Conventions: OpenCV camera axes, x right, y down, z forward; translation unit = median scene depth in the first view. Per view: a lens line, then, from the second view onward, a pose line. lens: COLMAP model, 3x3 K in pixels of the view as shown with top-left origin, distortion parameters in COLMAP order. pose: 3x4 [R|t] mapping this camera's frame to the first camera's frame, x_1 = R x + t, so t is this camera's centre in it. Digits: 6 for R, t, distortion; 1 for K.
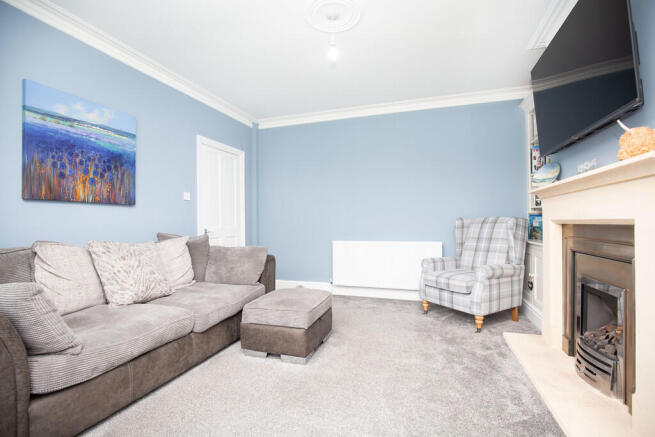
lens RADIAL K [[297.6, 0, 326.3], [0, 297.6, 223.5], [0, 0, 1]] dist [-0.001681, -0.000036]
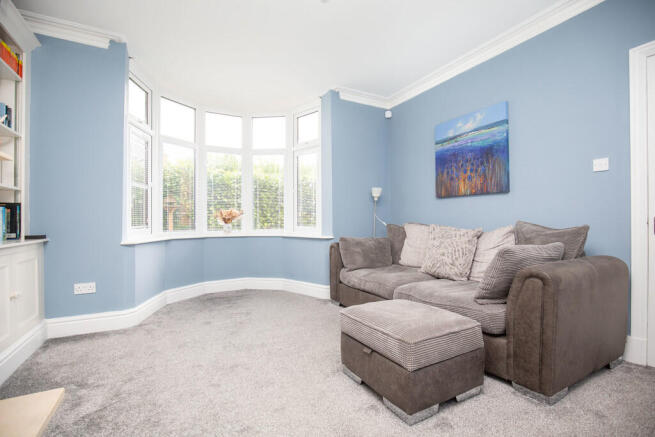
lens RADIAL K [[297.6, 0, 324.4], [0, 297.6, 217.4], [0, 0, 1]] dist [-0.001681, -0.000036]
pose [[-0.662596, 0.000271, -0.748977, 0.534407], [0.008144, 0.999943, -0.006843, 0.025819], [0.748932, -0.010634, -0.662561, 1.352371]]
